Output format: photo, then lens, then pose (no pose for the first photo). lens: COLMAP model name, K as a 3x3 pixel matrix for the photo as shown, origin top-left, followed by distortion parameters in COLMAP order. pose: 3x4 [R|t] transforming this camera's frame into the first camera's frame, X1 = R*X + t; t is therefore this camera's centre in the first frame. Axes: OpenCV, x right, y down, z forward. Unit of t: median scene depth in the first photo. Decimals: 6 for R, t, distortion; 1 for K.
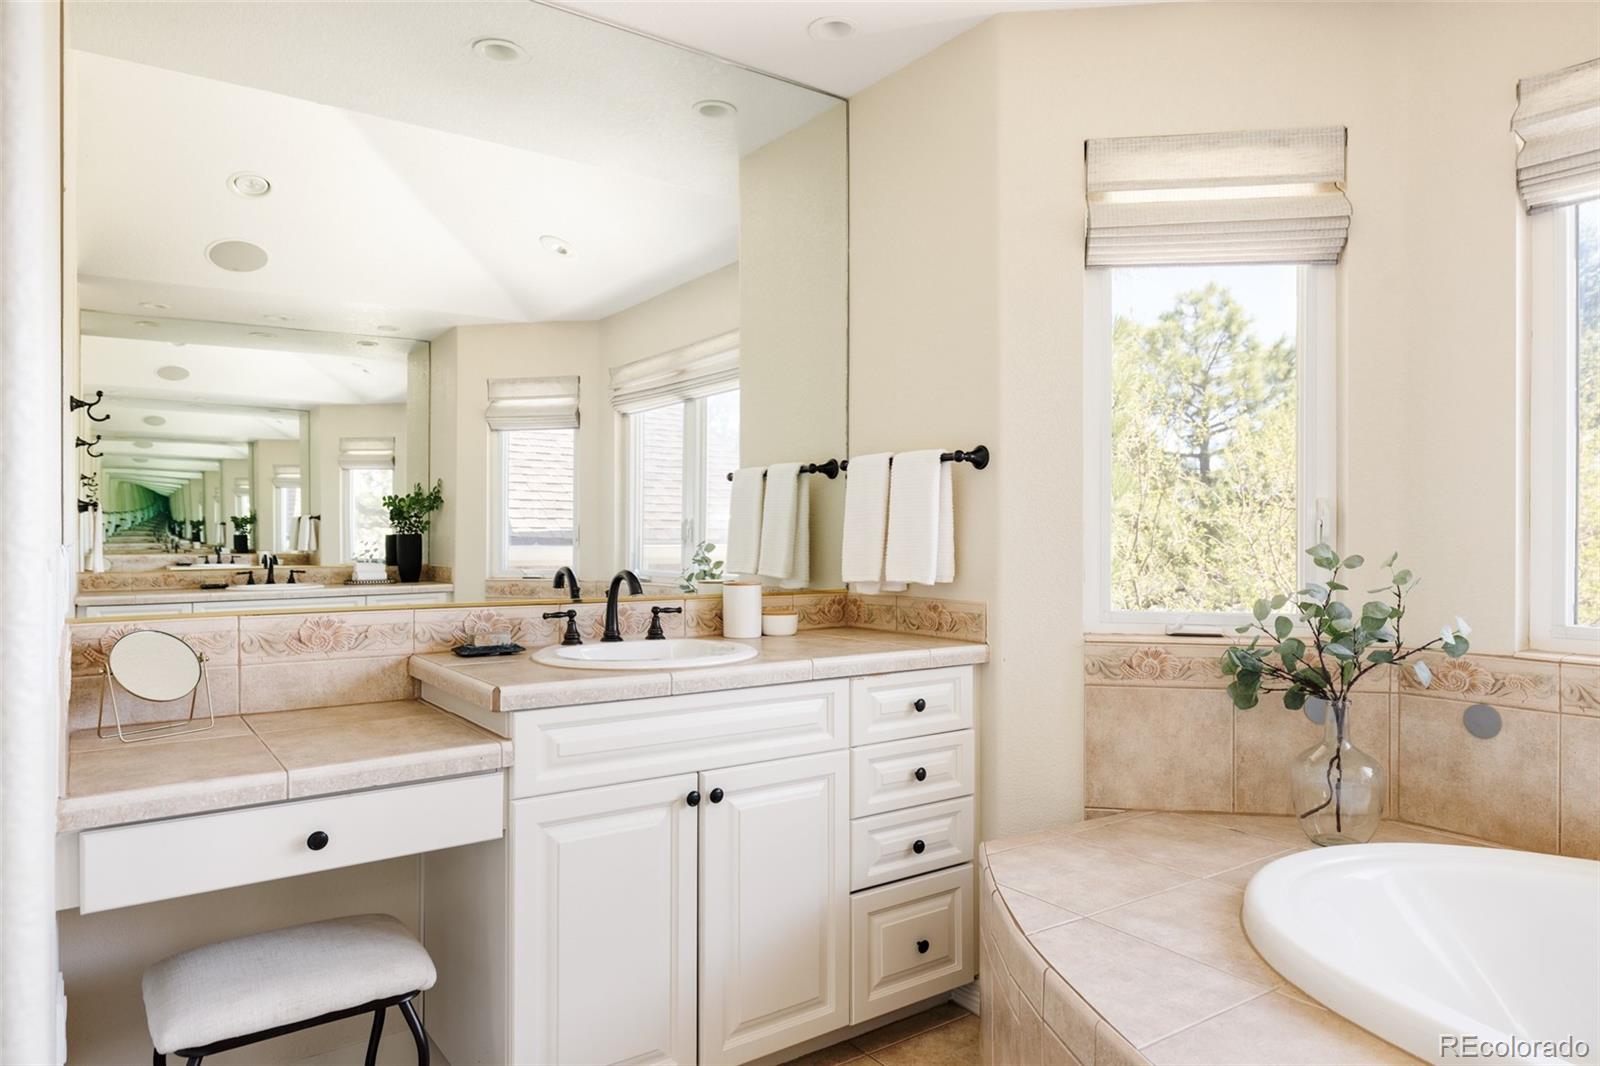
lens RADIAL K [[1028.9, 0, 805.1], [0, 1028.9, 534.1], [0, 0, 1]] dist [-0.001115, -0.002386]
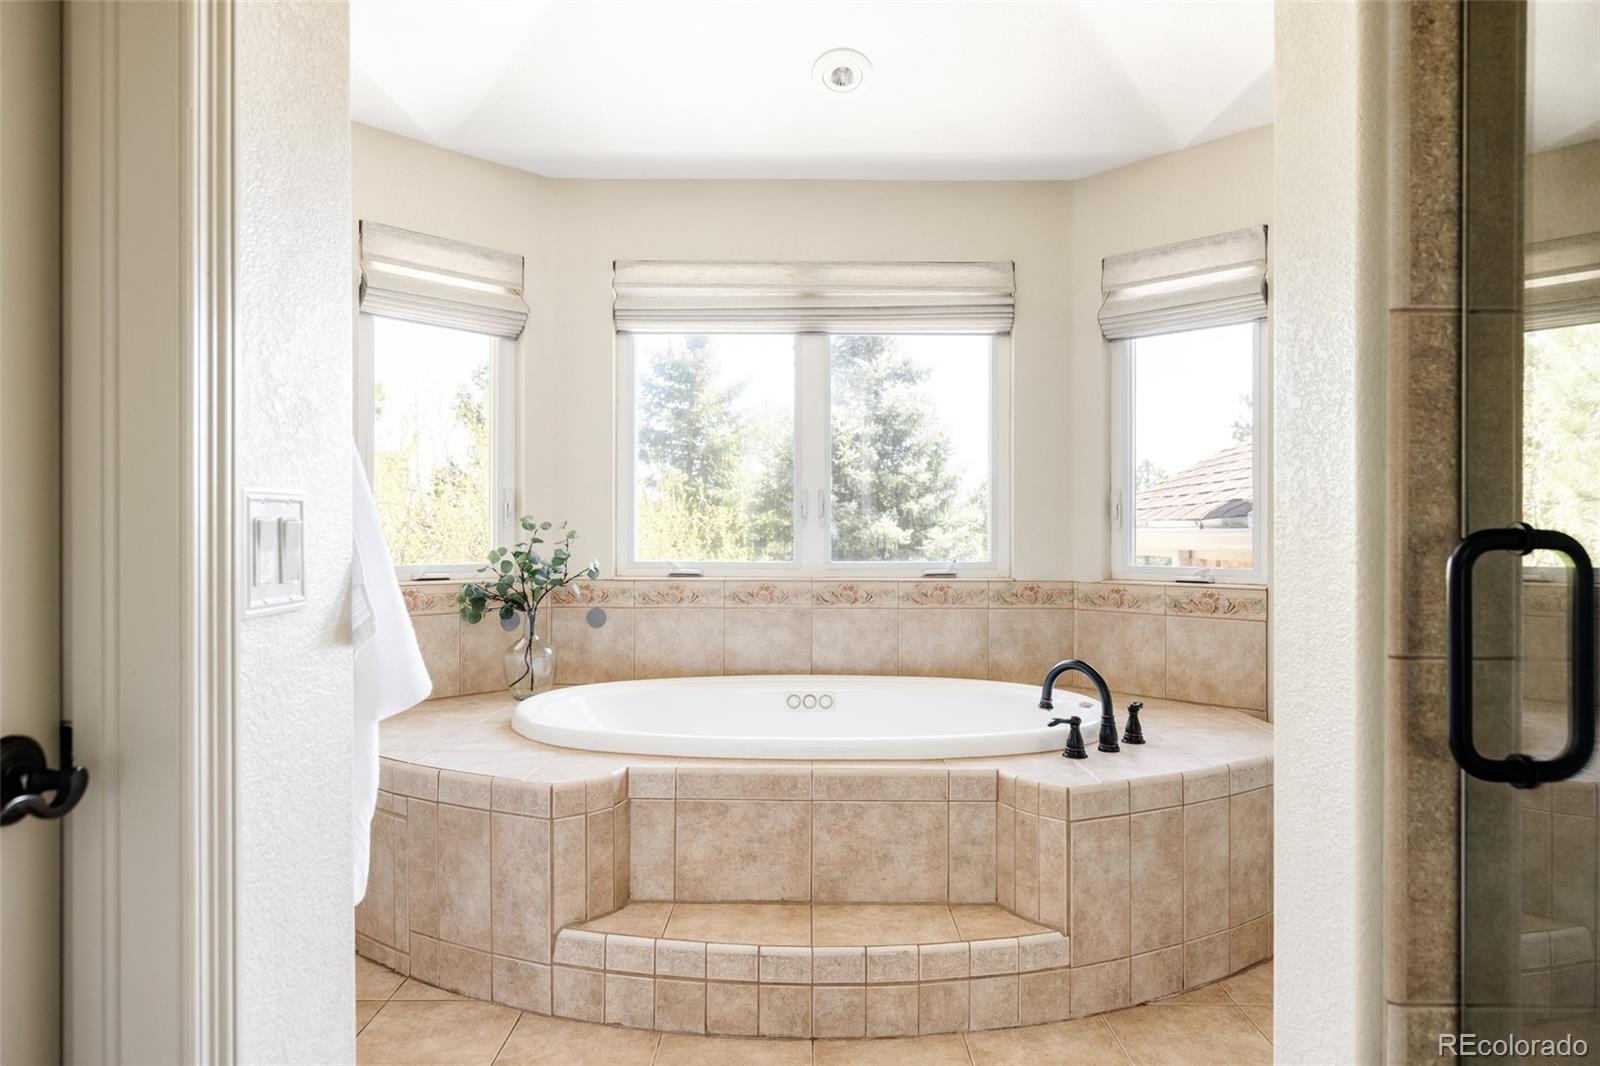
lens RADIAL K [[973.2, 0, 797.6], [0, 973.2, 531.4], [0, 0, 1]] dist [-0.000325, 0.000203]
pose [[0.588591, -0.002161, 0.808428, -0.486644], [-0.001875, 0.999990, 0.004039, 0.026746], [-0.808429, -0.003893, 0.588582, -0.258919]]
